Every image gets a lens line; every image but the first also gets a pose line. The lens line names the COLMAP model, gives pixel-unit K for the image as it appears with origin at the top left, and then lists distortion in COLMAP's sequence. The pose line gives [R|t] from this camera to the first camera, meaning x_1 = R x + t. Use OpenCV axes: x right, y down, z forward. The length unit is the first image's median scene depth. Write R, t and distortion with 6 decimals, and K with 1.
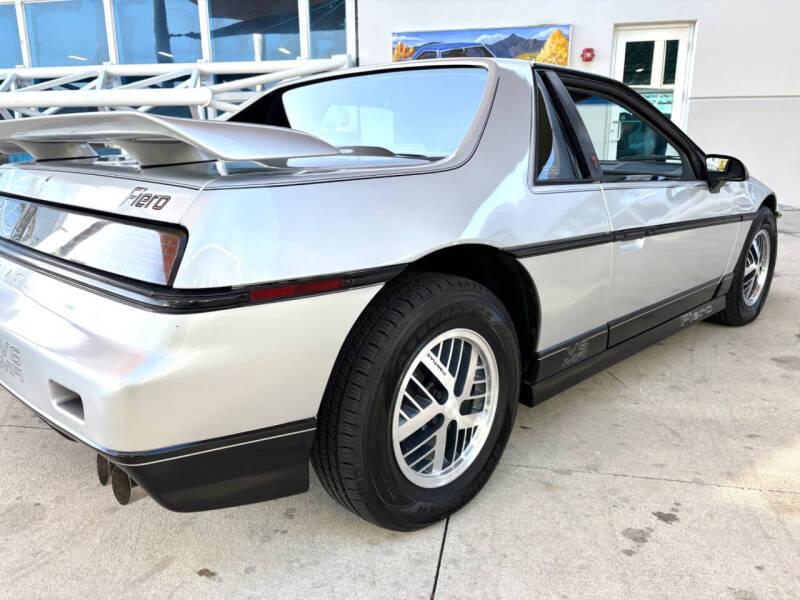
lens RADIAL K [[611.9, 0, 400.0], [0, 611.9, 300.0], [0, 0, 1]] dist [0.018944, -0.004444]
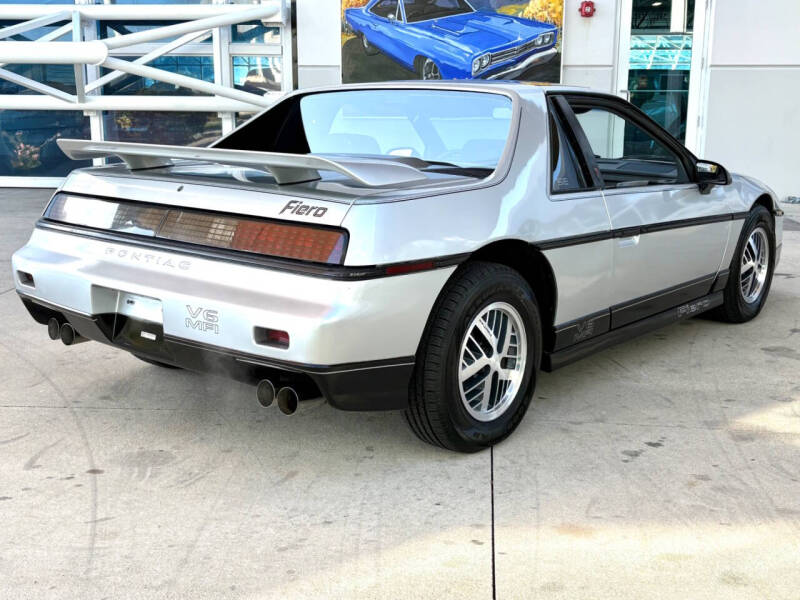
lens RADIAL K [[905.5, 0, 400.0], [0, 905.5, 300.0], [0, 0, 1]] dist [0.164558, -0.639224]
pose [[0.995912, -0.007238, 0.090041, -0.276930], [0.010238, 0.999406, -0.032904, 0.096292], [-0.089749, 0.033691, 0.995394, -0.886356]]
